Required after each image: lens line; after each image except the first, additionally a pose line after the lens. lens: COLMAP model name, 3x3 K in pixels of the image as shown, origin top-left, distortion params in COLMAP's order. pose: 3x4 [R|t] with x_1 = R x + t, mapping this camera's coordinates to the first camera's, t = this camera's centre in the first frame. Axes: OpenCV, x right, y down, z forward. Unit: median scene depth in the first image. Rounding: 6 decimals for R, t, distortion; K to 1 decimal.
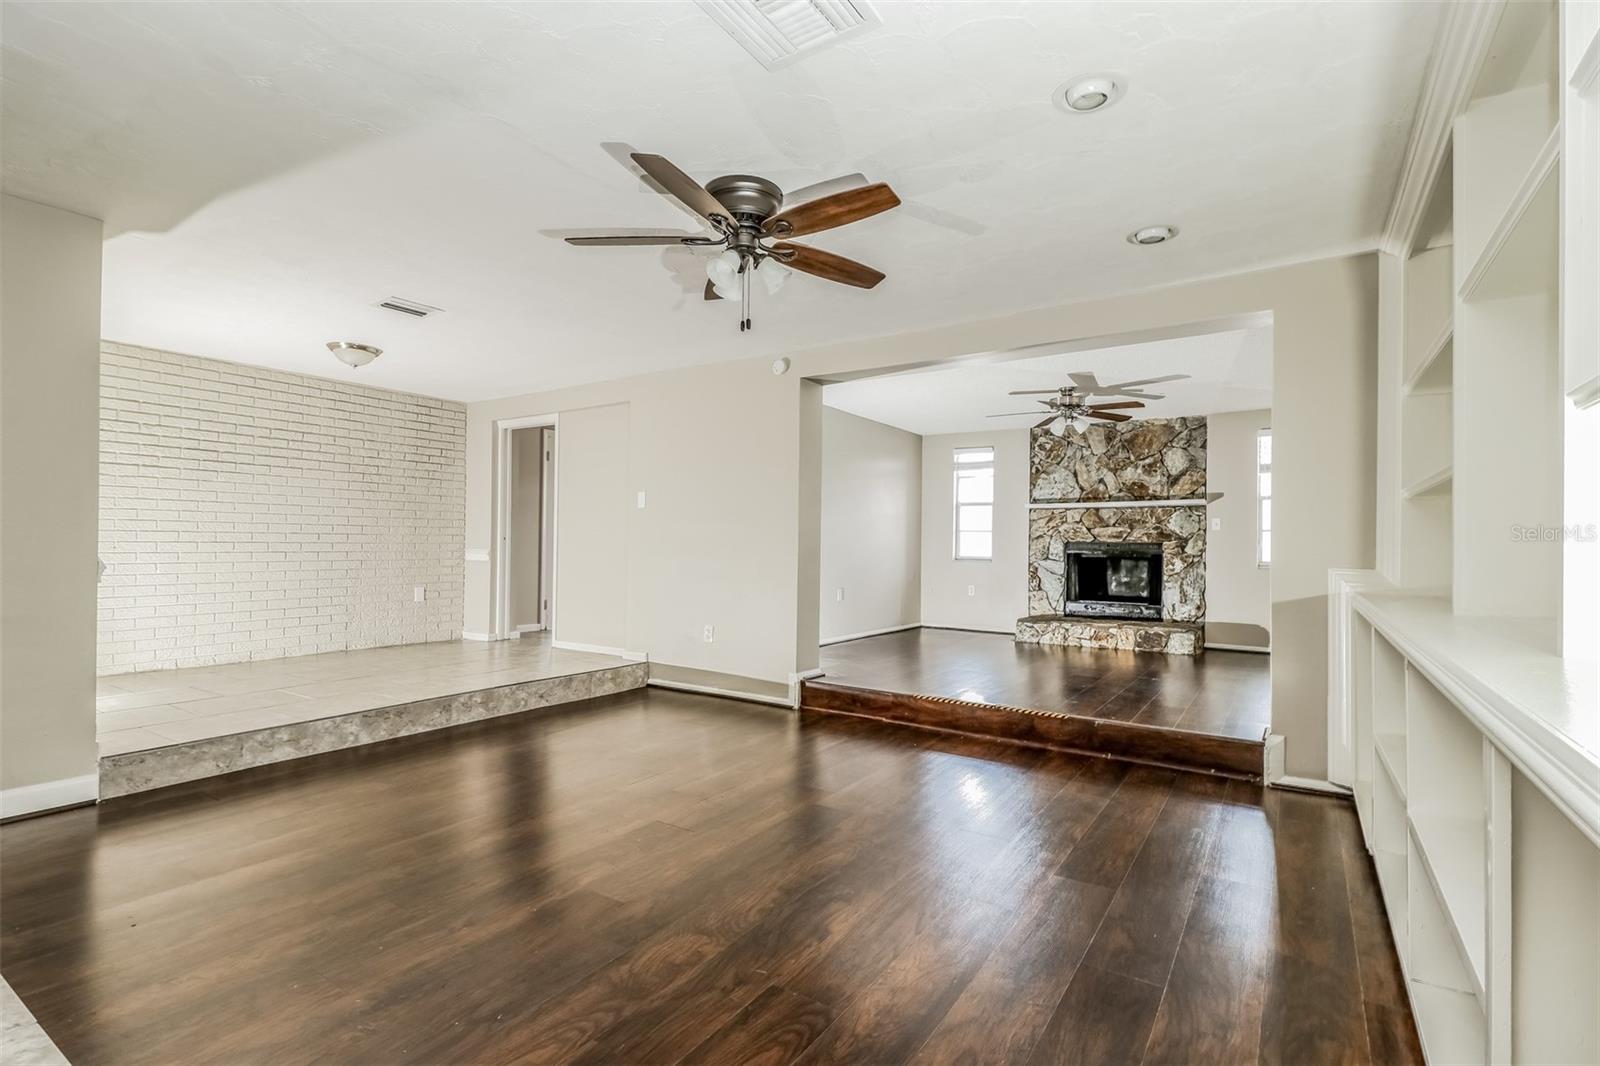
lens RADIAL K [[747.6, 0, 802.1], [0, 747.6, 535.8], [0, 0, 1]] dist [0.002171, 0.000070]
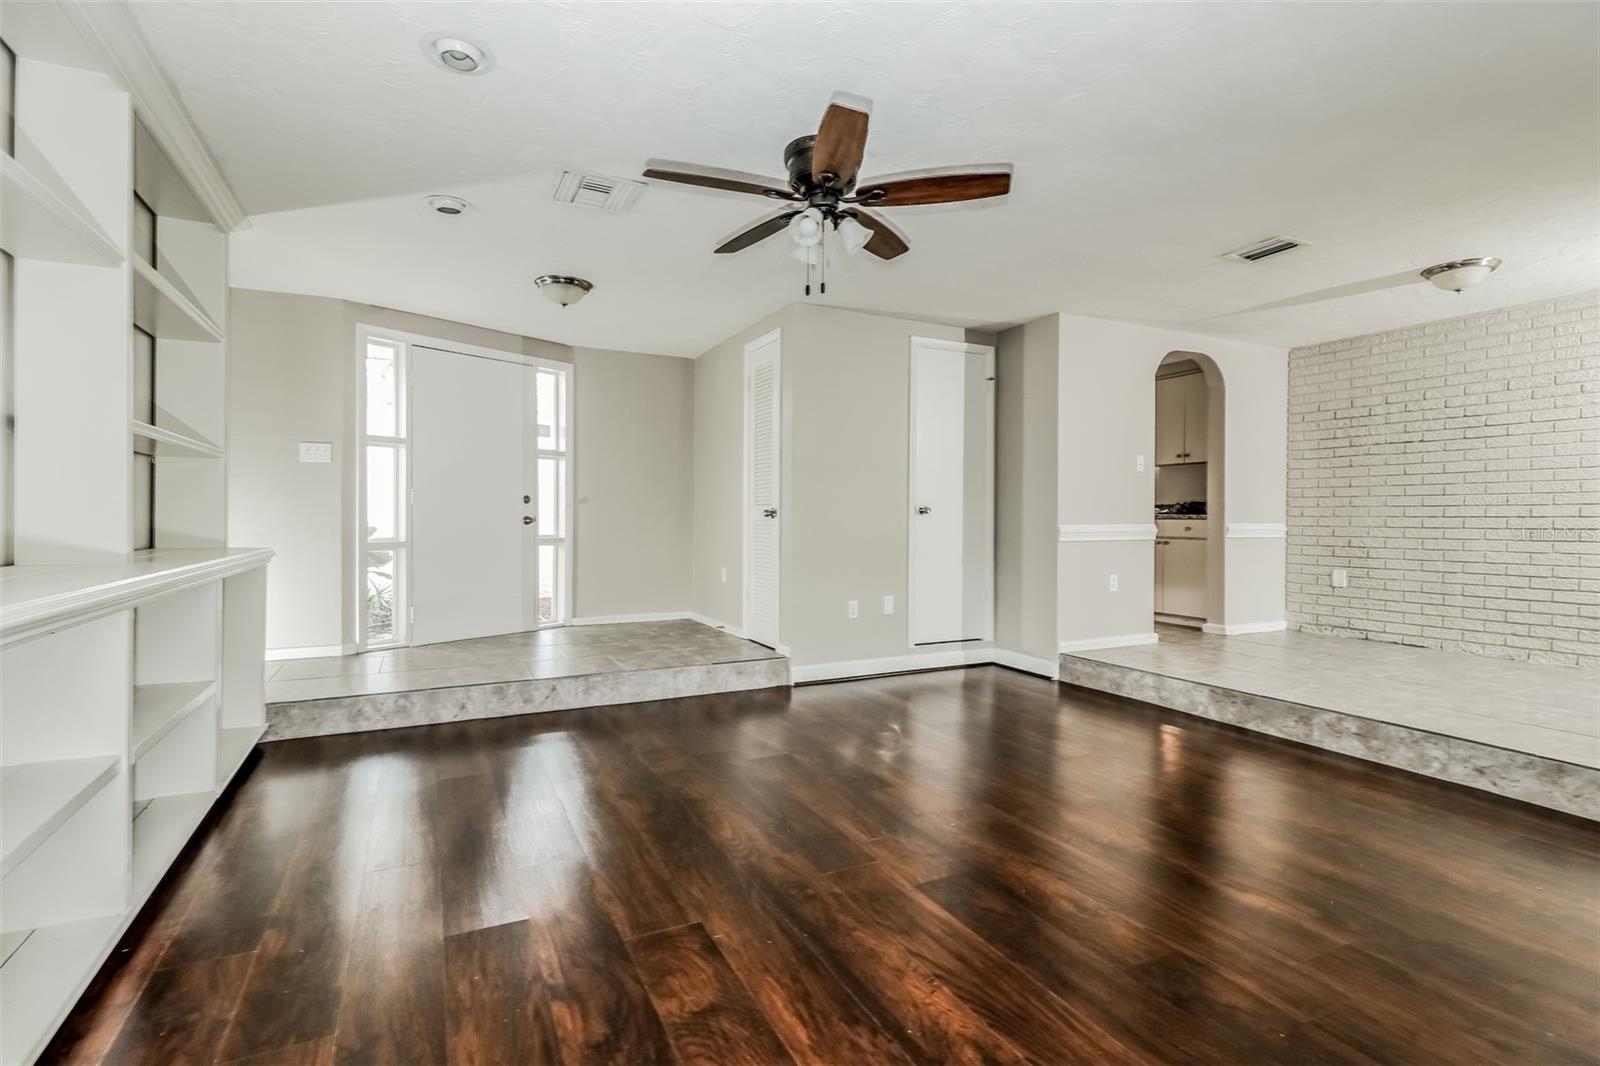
lens RADIAL K [[747.6, 0, 796.4], [0, 747.6, 522.9], [0, 0, 1]] dist [0.002171, 0.000070]
pose [[-0.489539, -0.013733, -0.871873, 0.489614], [-0.011739, 0.999889, -0.009158, 0.032368], [0.871902, 0.005752, -0.489646, 0.904356]]
